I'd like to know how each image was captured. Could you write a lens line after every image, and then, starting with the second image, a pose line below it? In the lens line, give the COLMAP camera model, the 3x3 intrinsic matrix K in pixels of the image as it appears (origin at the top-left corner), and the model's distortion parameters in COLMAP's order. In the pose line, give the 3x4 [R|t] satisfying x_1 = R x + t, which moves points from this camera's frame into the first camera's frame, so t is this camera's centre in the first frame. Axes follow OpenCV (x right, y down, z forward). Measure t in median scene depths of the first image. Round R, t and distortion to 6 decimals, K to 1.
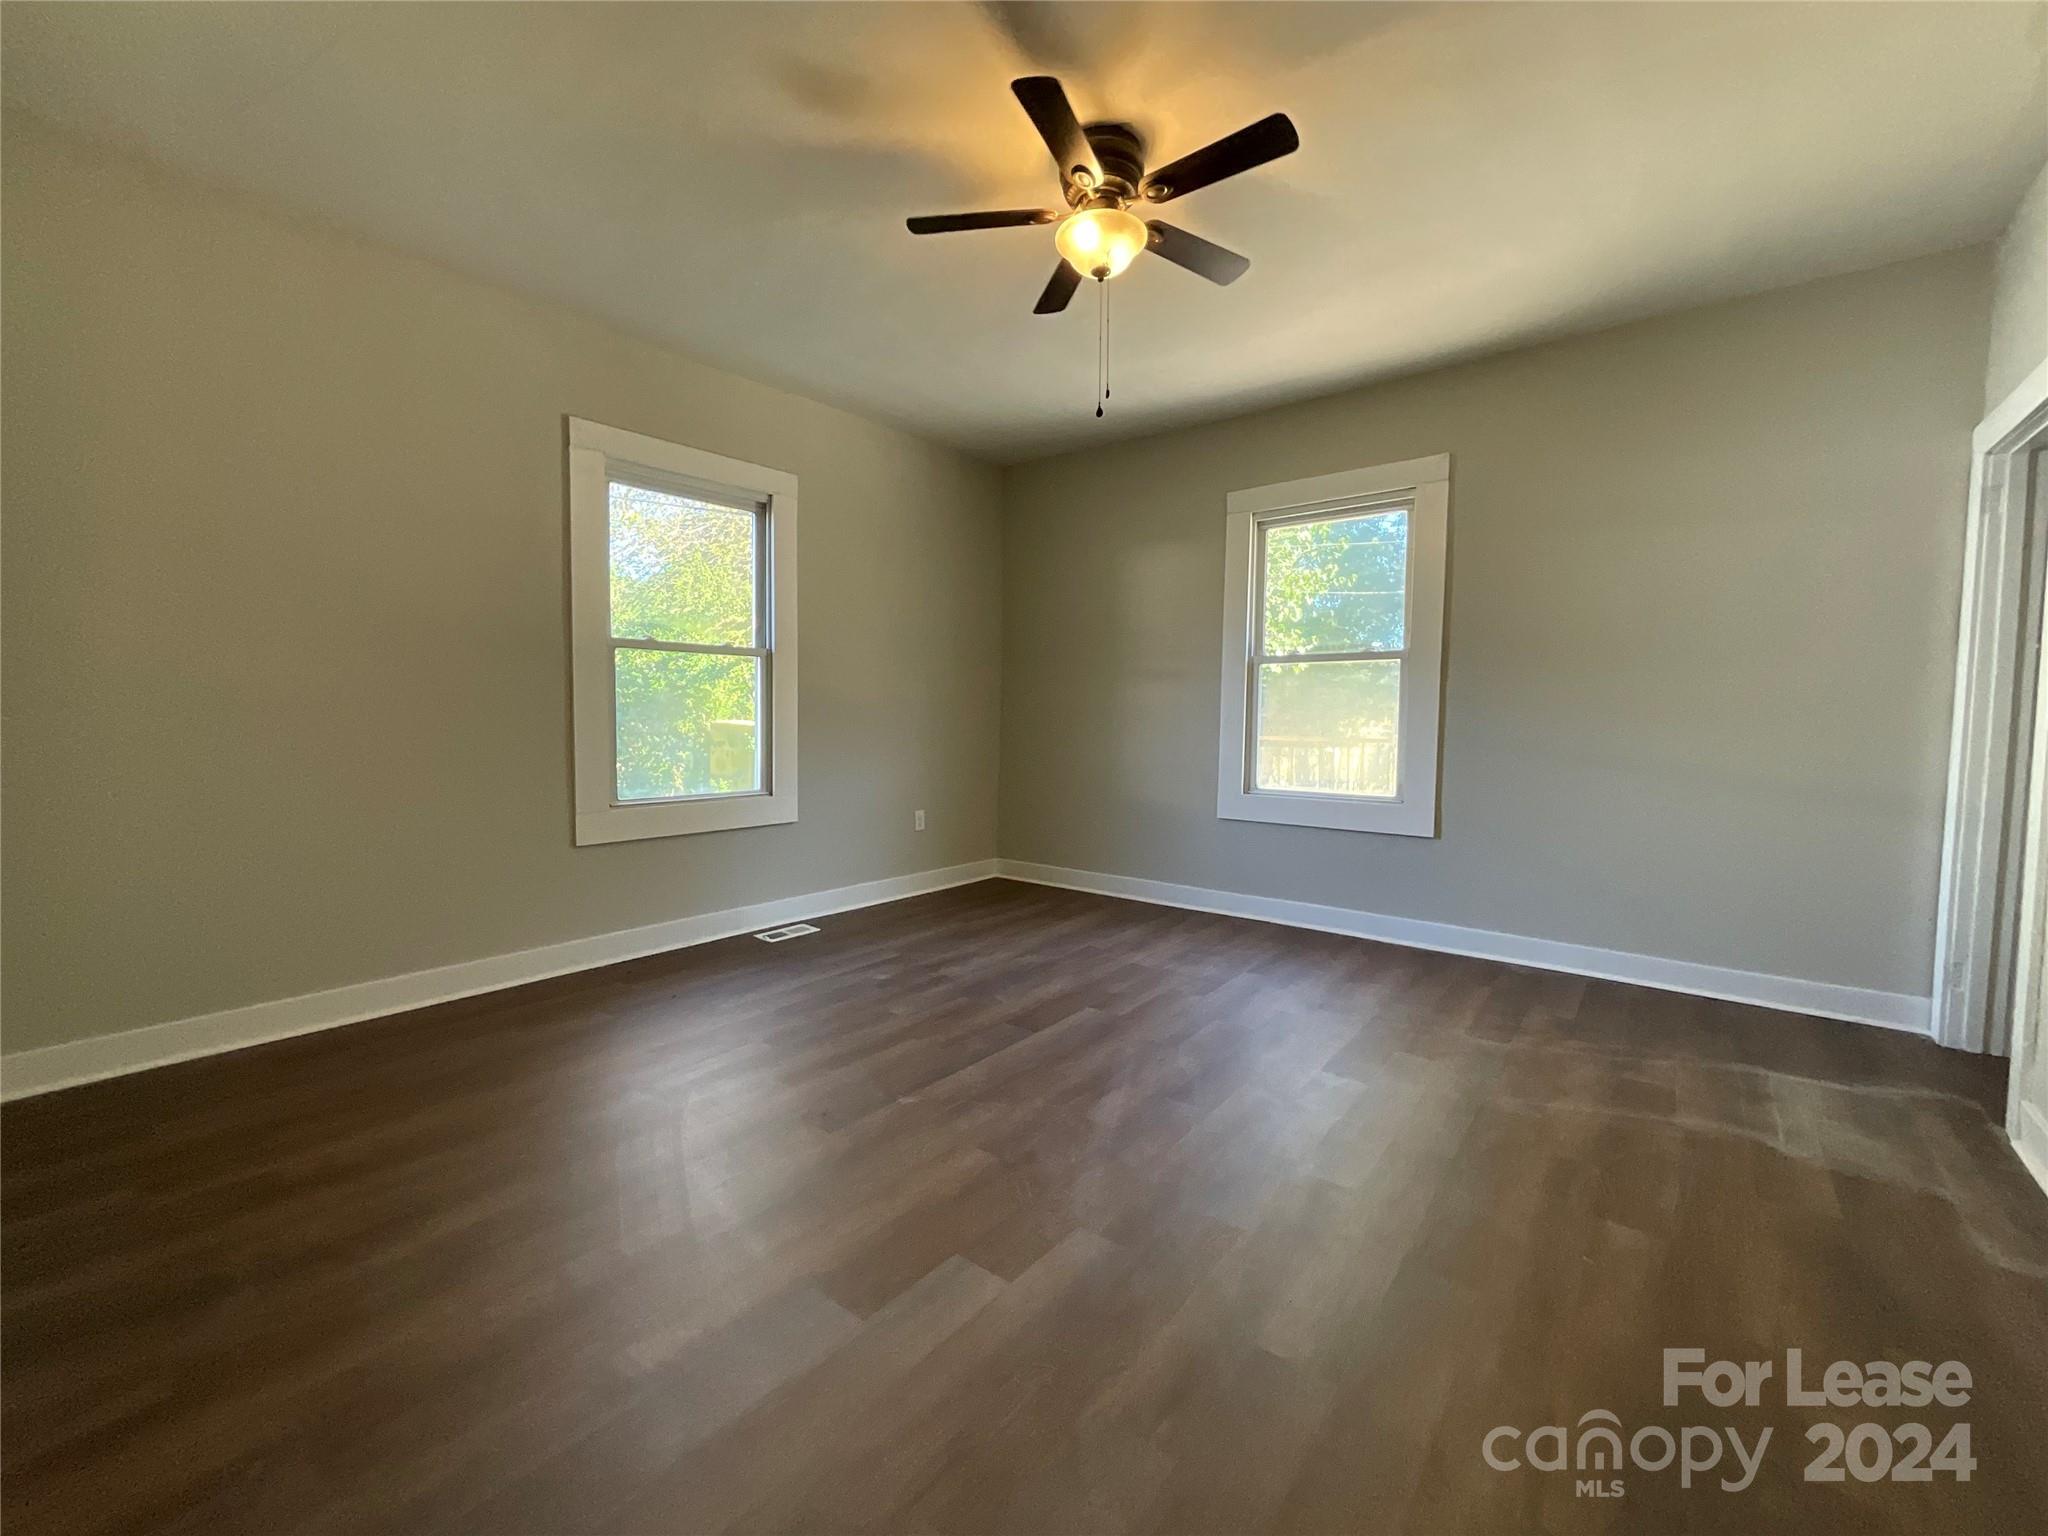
lens RADIAL K [[830.8, 0, 1029.2], [0, 830.8, 763.9], [0, 0, 1]] dist [-0.004285, 0.000116]
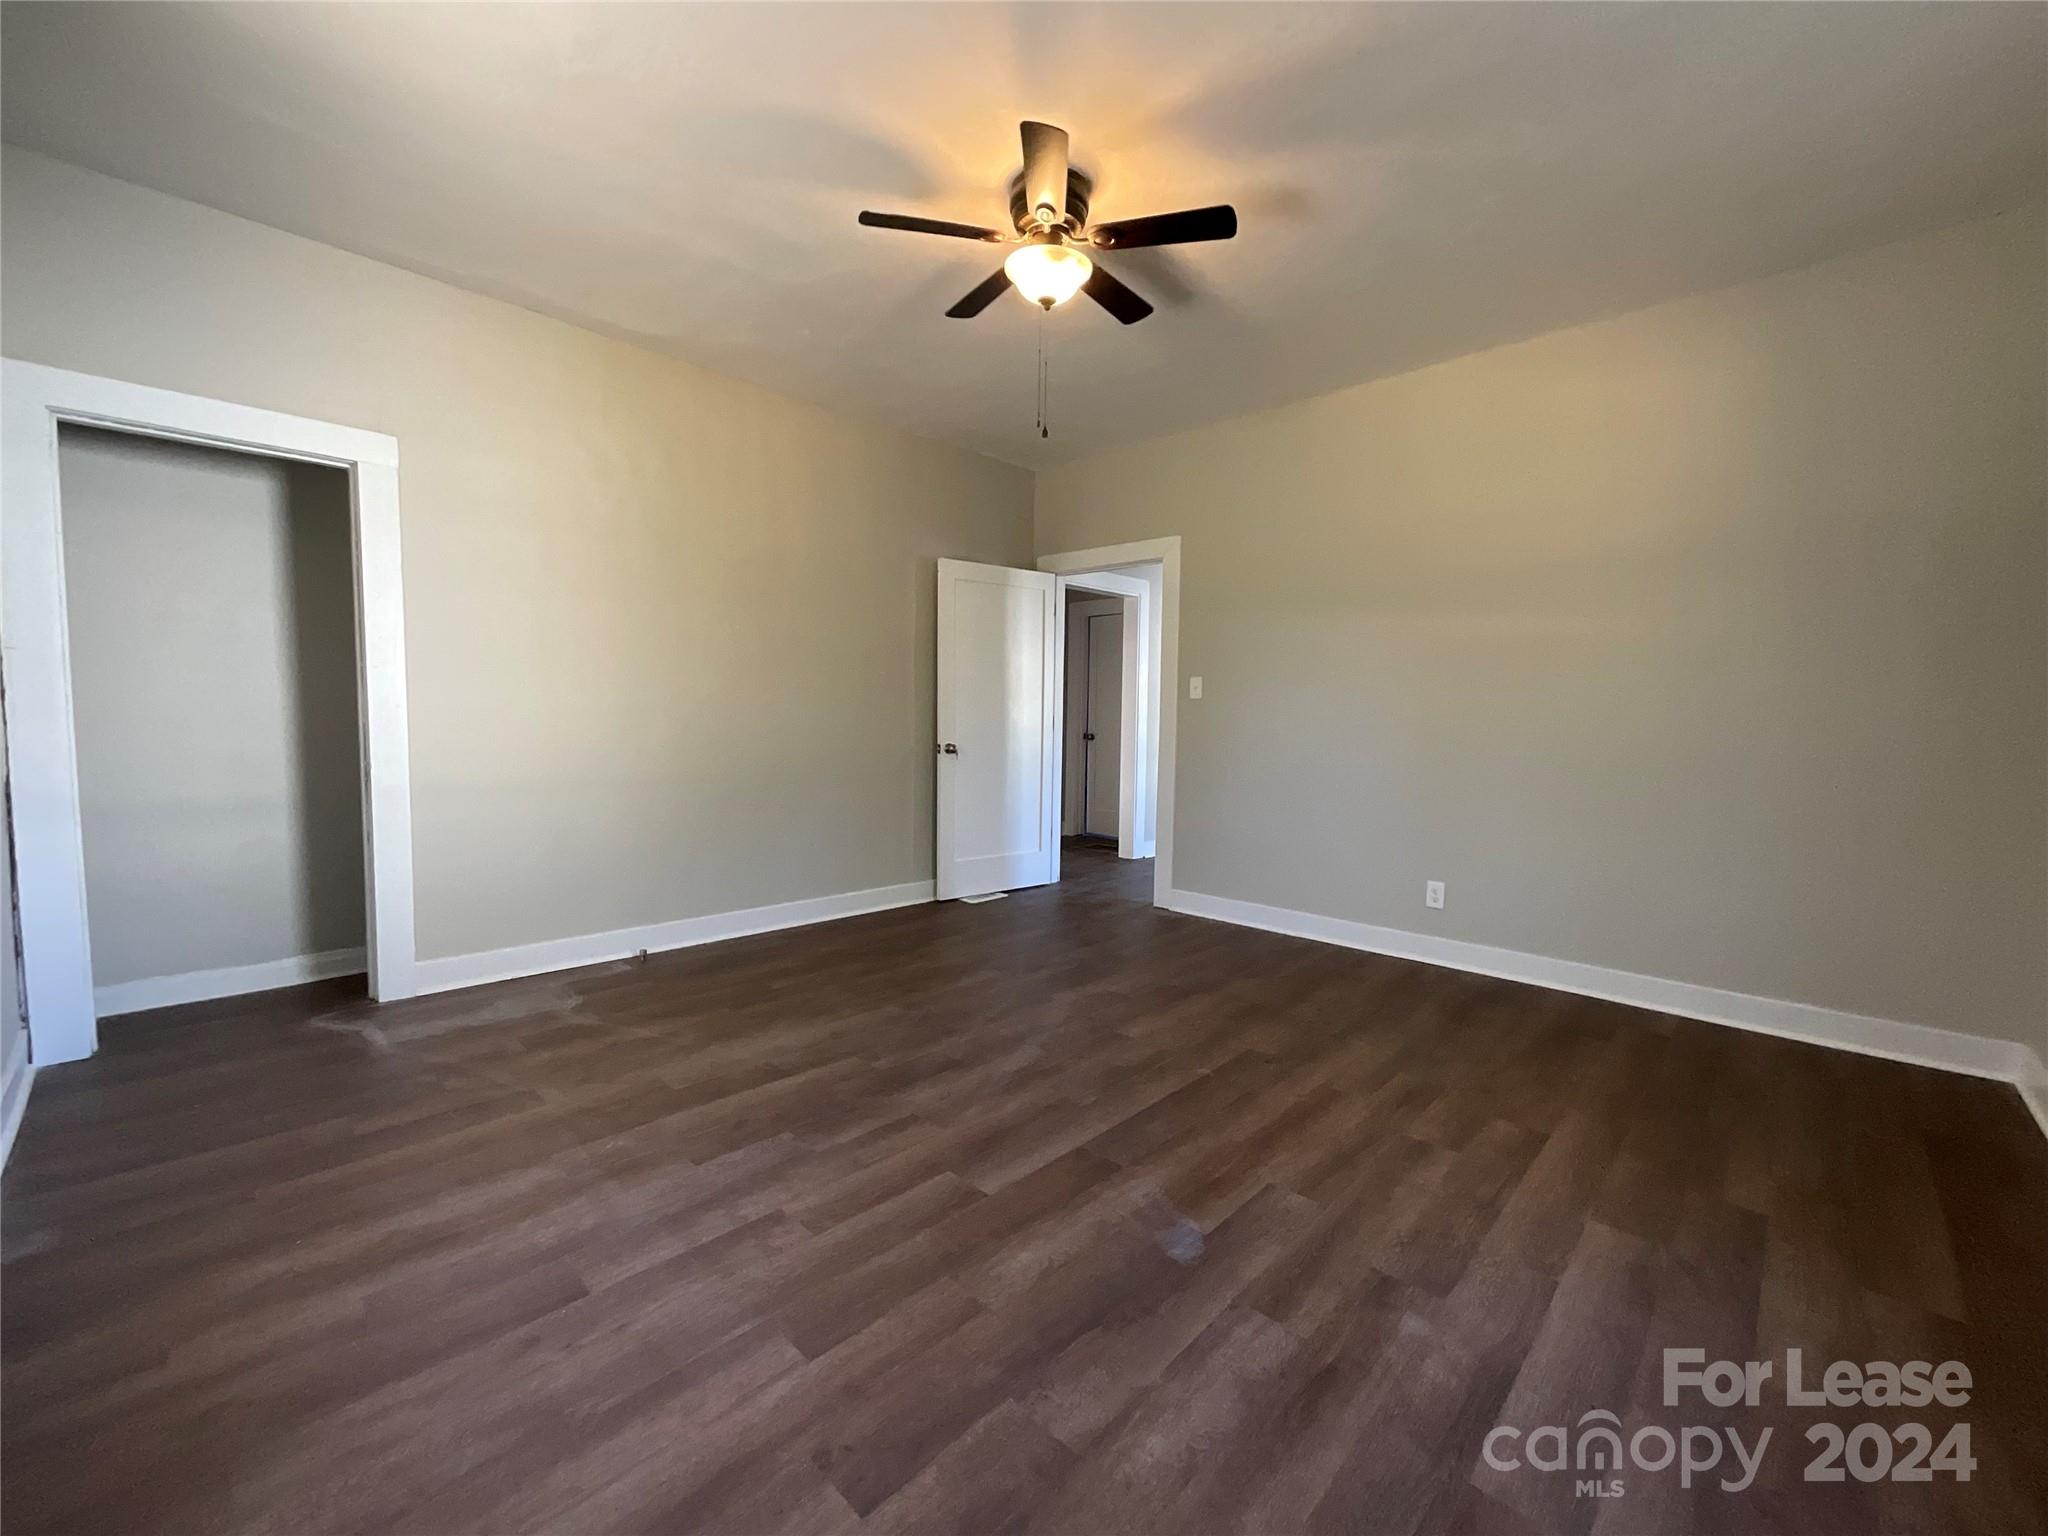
lens RADIAL K [[830.8, 0, 1029.2], [0, 830.8, 763.9], [0, 0, 1]] dist [-0.004285, 0.000116]
pose [[-0.994864, -0.028553, 0.097115, -0.009182], [-0.015803, 0.991439, 0.129608, -0.108444], [-0.099984, 0.127408, -0.986798, 1.639729]]
